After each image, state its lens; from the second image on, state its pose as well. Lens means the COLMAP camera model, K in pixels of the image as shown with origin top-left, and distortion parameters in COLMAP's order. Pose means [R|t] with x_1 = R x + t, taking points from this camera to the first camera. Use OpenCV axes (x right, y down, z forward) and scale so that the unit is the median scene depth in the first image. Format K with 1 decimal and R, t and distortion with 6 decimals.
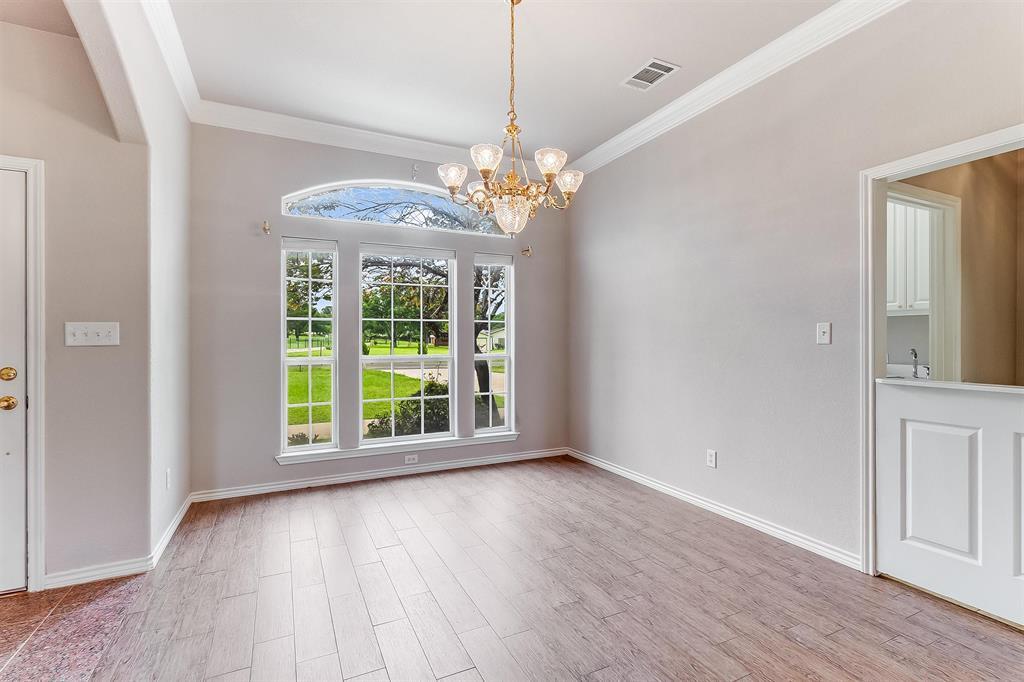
lens RADIAL K [[477.8, 0, 517.3], [0, 477.8, 338.2], [0, 0, 1]] dist [-0.005789, -0.000233]
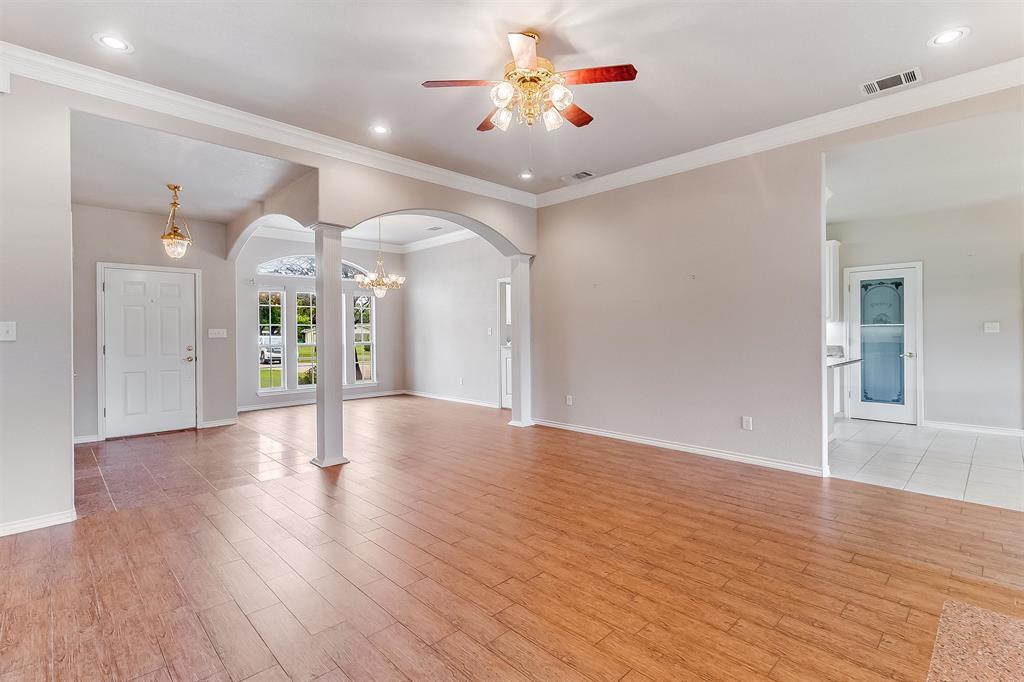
lens RADIAL K [[477.8, 0, 519.3], [0, 477.8, 334.3], [0, 0, 1]] dist [-0.005789, -0.000233]
pose [[0.947750, -0.007063, 0.318936, -0.093089], [0.005626, 0.999969, 0.005426, -0.006014], [-0.318965, -0.003348, 0.947761, -1.363663]]
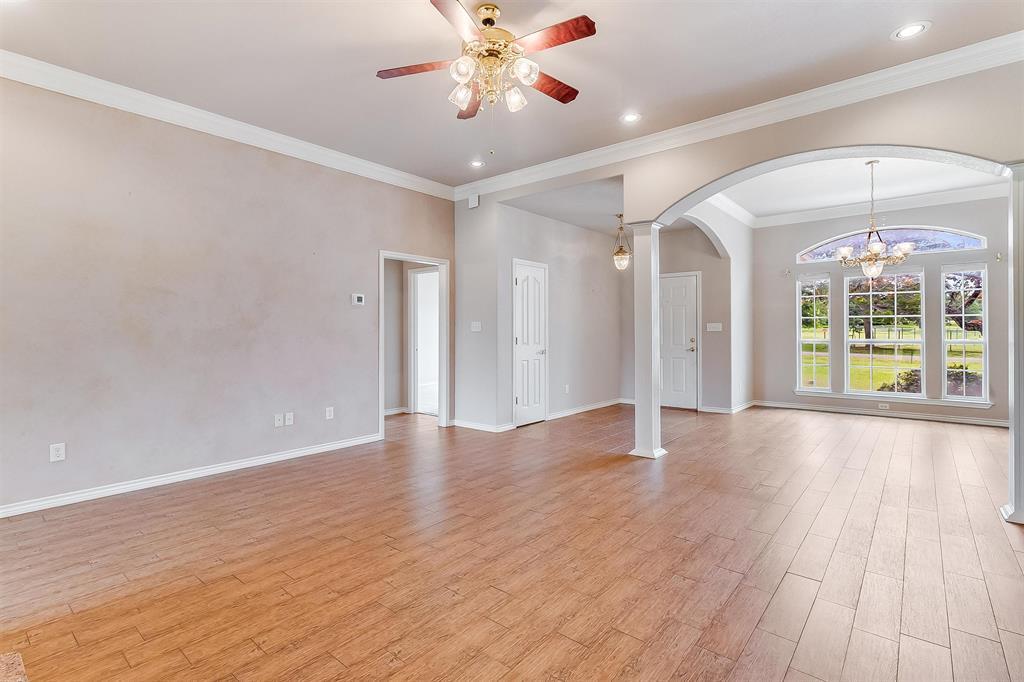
lens RADIAL K [[477.8, 0, 511.4], [0, 477.8, 332.4], [0, 0, 1]] dist [-0.005789, -0.000233]
pose [[0.404138, 0.005162, -0.914683, 0.838323], [0.007203, 0.999935, 0.008825, -0.008564], [0.914669, -0.010155, 0.404075, -0.864014]]
